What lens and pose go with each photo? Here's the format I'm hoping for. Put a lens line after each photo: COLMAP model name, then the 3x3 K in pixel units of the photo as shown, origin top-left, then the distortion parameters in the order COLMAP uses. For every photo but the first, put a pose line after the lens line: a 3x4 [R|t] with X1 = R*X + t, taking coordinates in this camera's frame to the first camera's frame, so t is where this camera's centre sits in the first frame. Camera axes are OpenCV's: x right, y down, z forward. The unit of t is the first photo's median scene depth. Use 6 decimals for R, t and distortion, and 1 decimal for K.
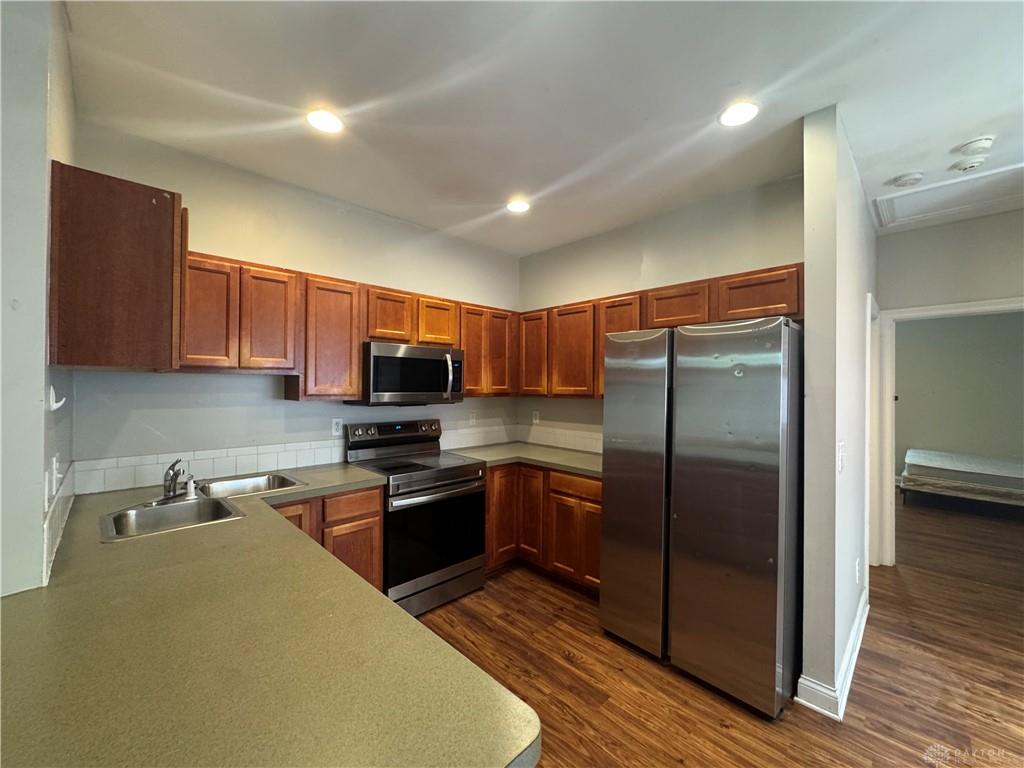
lens RADIAL K [[409.6, 0, 515.2], [0, 409.6, 385.2], [0, 0, 1]] dist [-0.001214, 0.000210]
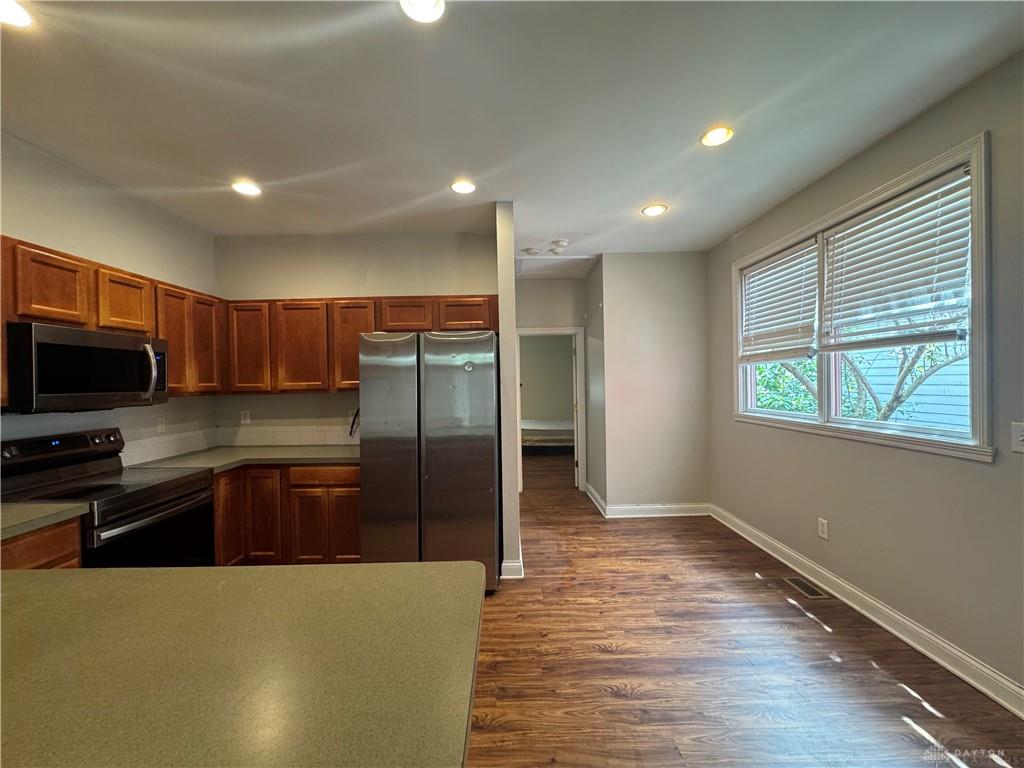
lens RADIAL K [[407.5, 0, 510.7], [0, 407.5, 385.4], [0, 0, 1]] dist [-0.001617, -0.000156]
pose [[0.698976, -0.027327, 0.714622, -0.236503], [0.021433, 0.999621, 0.017262, 0.006975], [-0.714824, 0.003250, 0.699297, -0.070817]]
